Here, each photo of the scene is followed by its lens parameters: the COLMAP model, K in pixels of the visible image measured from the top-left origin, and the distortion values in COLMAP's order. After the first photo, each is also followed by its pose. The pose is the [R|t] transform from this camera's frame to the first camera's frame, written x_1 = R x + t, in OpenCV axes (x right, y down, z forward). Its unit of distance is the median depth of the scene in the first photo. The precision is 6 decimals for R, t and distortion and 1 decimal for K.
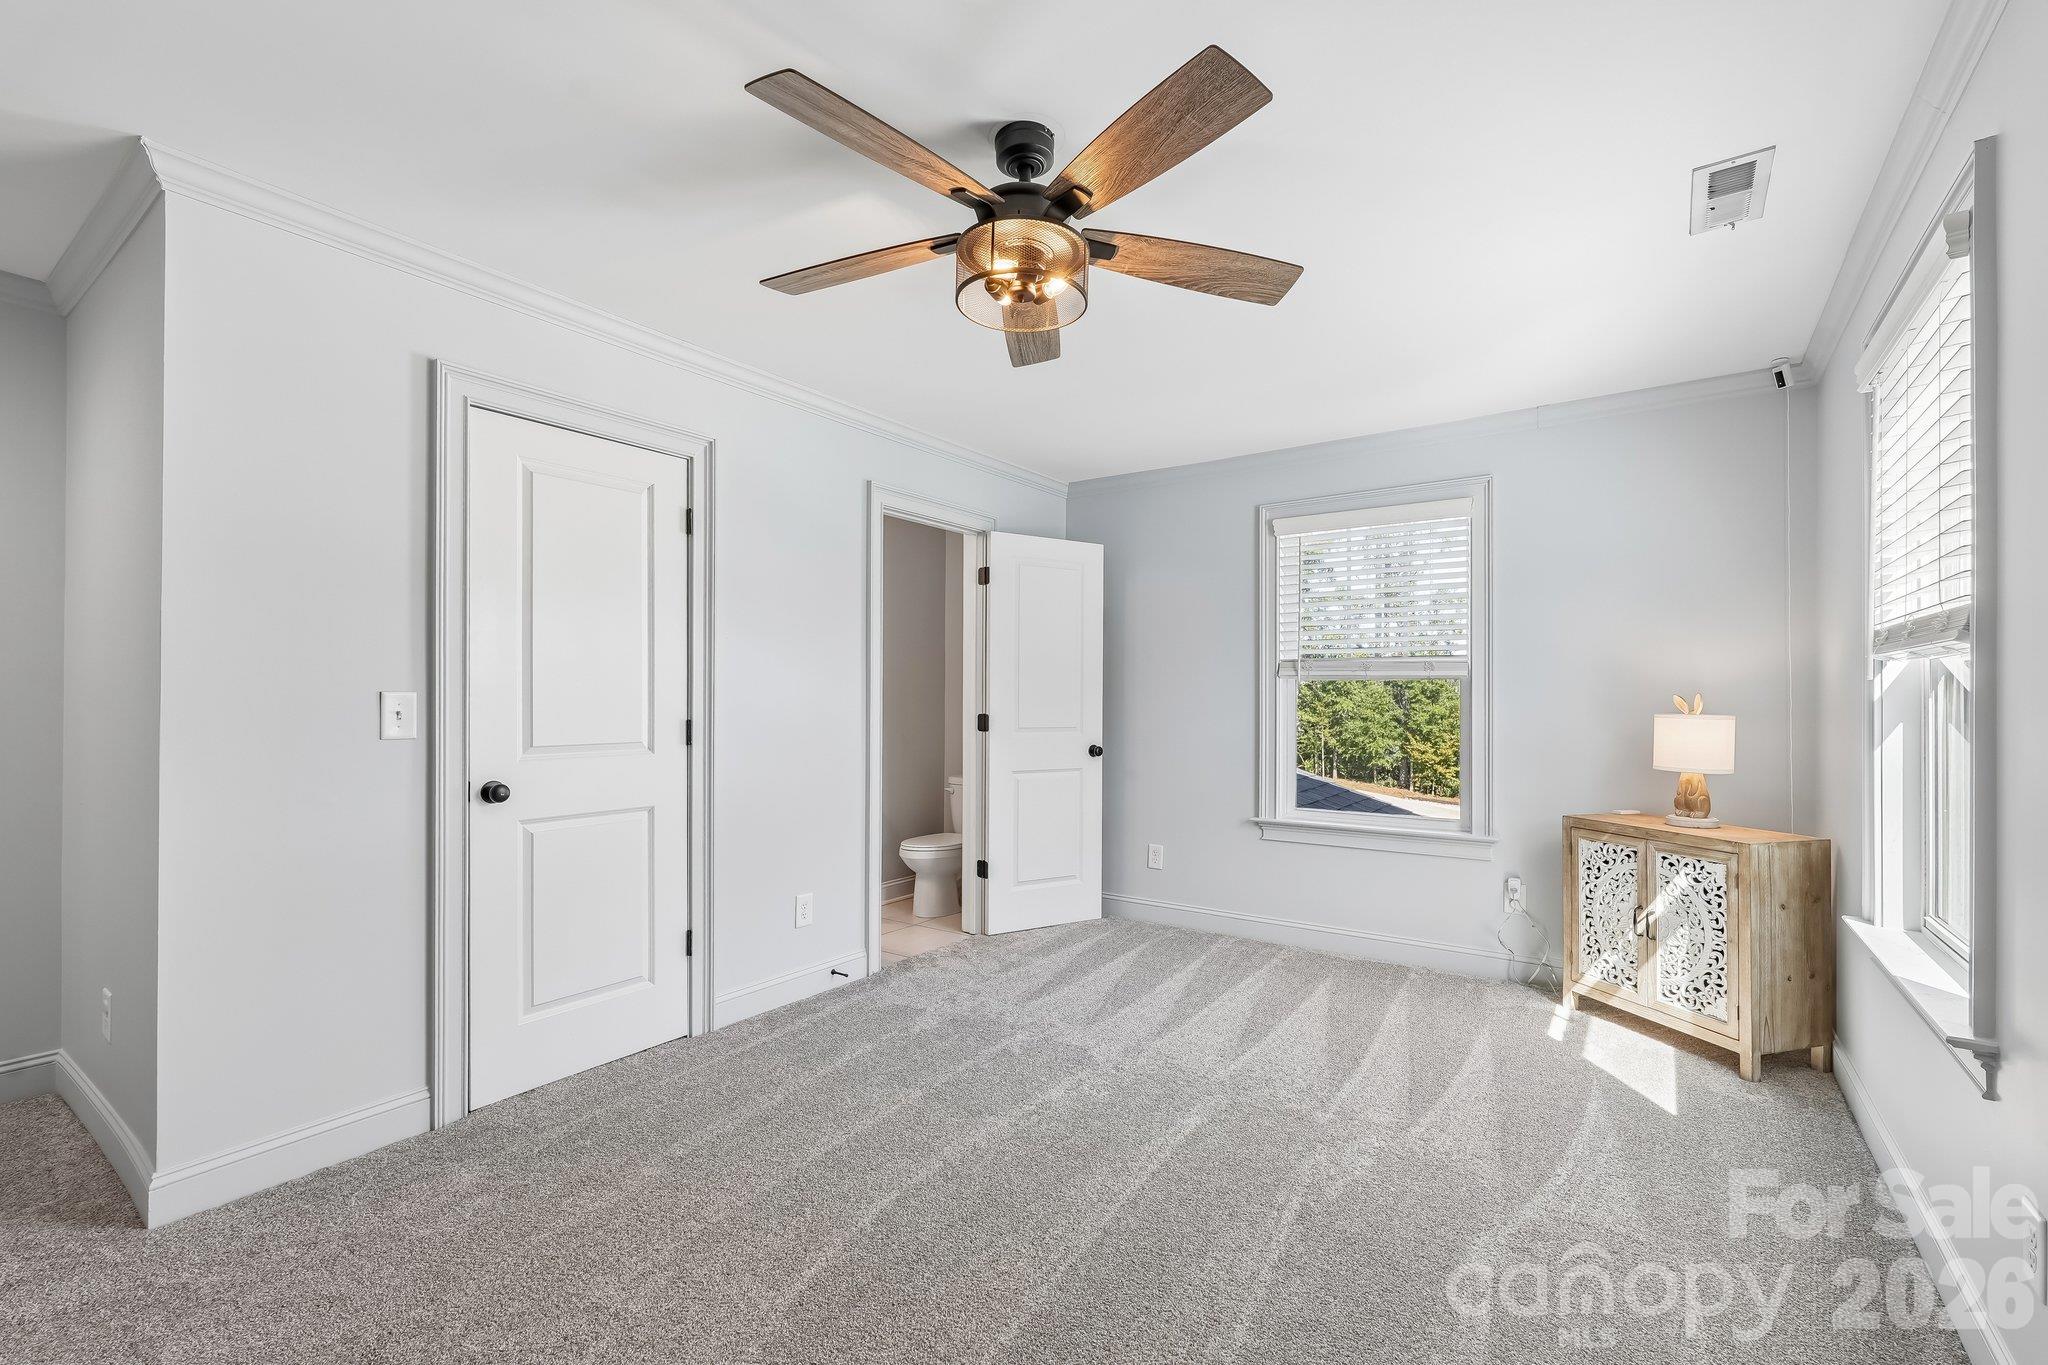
lens RADIAL K [[887.3, 0, 1024.0], [0, 887.3, 682.5], [0, 0, 1]] dist [-0.001789, -0.000389]
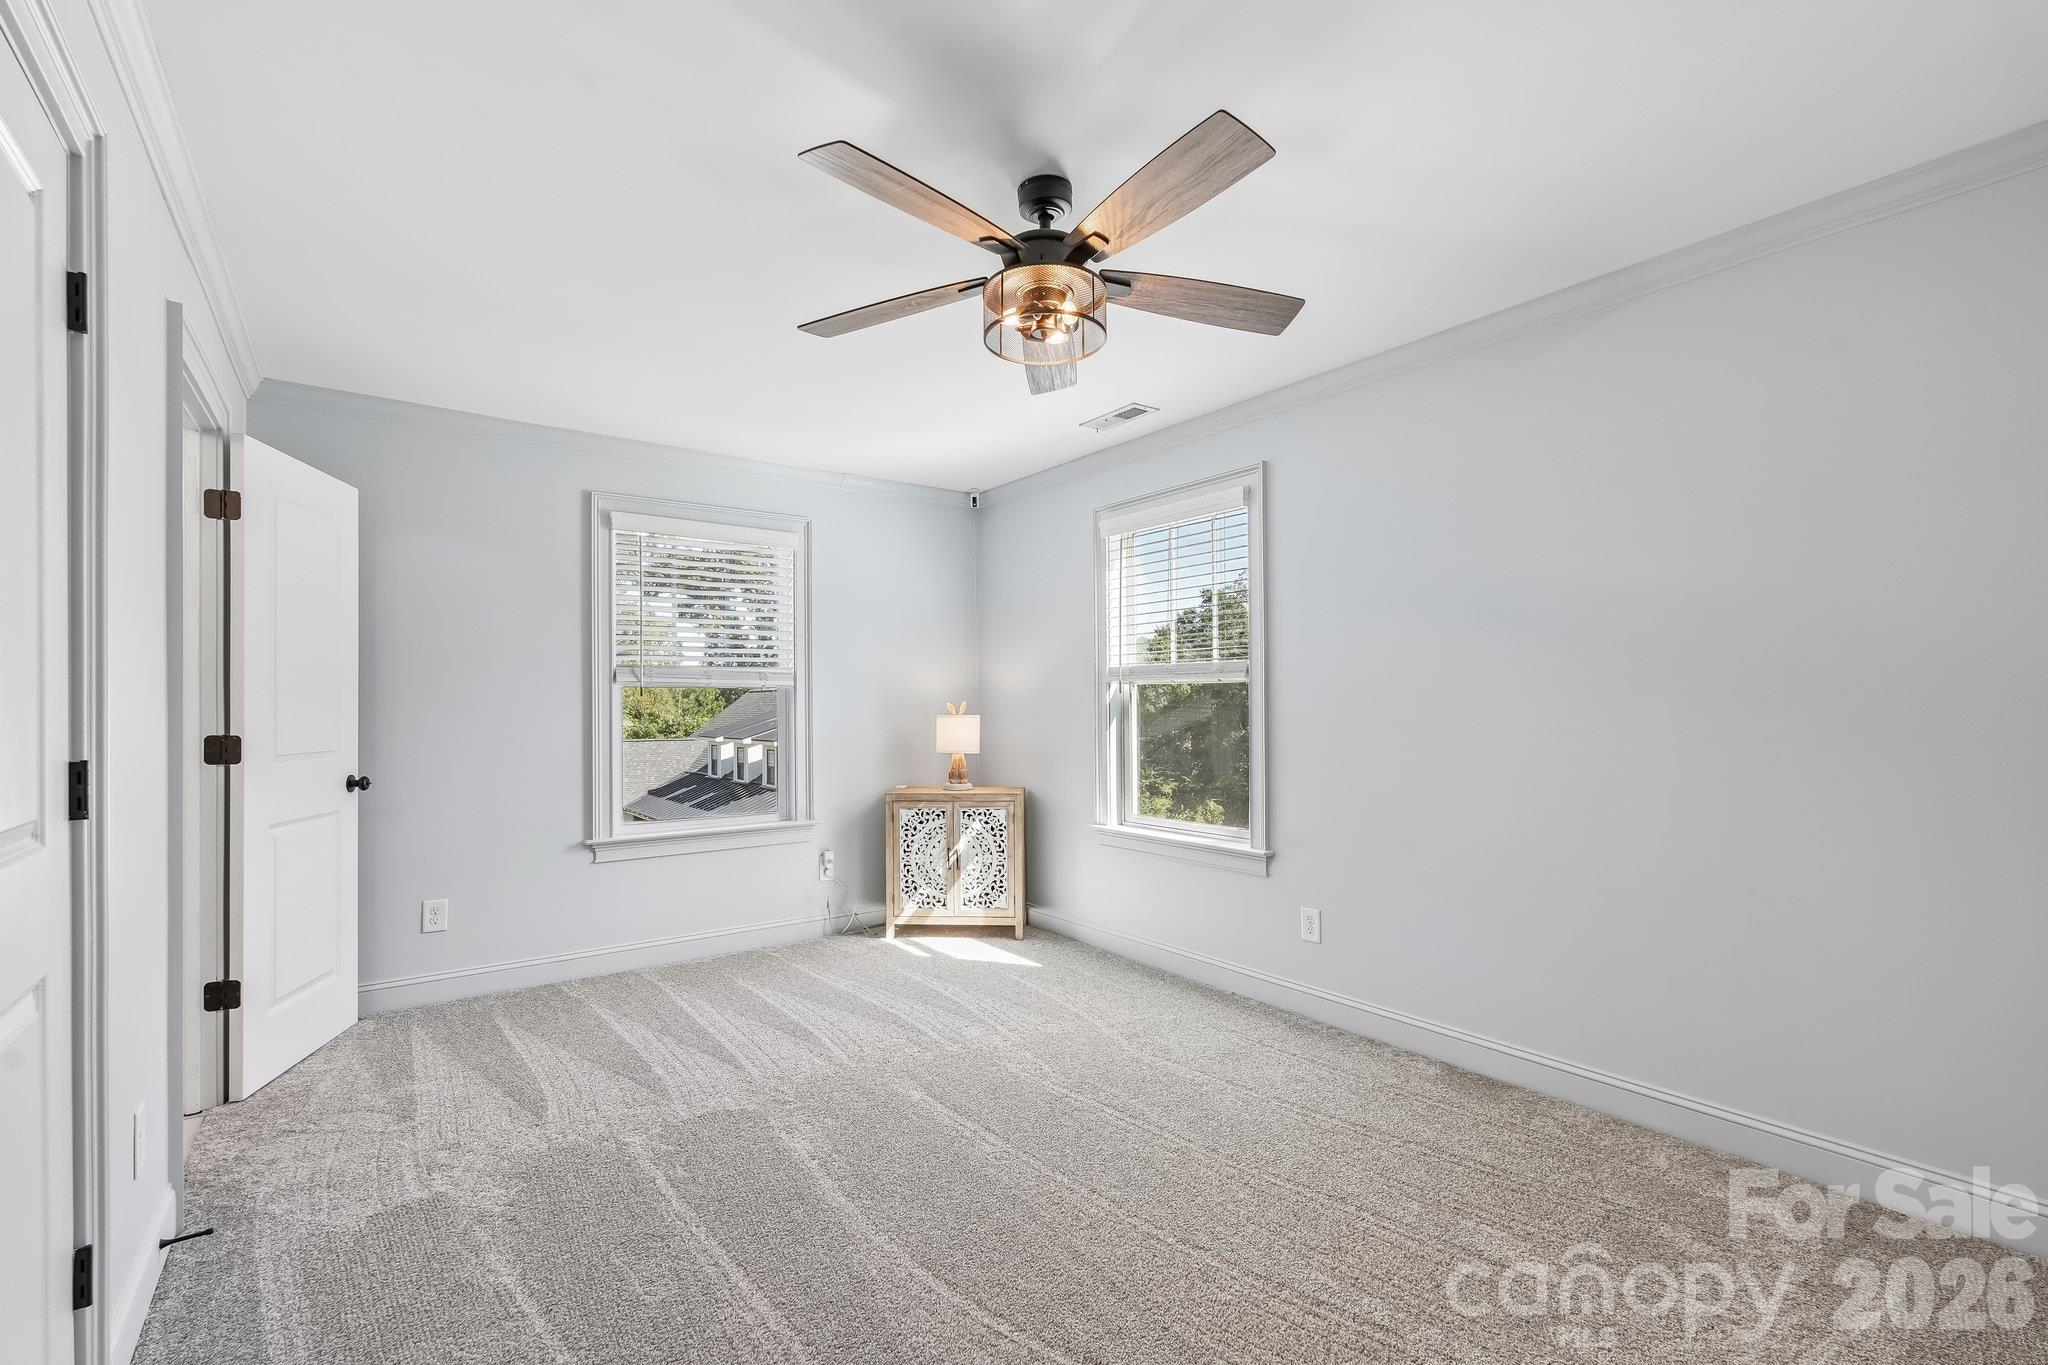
lens RADIAL K [[896.9, 0, 1016.9], [0, 896.9, 689.8], [0, 0, 1]] dist [0.000849, -0.000538]
pose [[0.311007, 0.011322, 0.950340, -0.641267], [-0.011949, 0.999897, -0.008001, 0.004511], [-0.950333, -0.008867, 0.311110, 0.428991]]
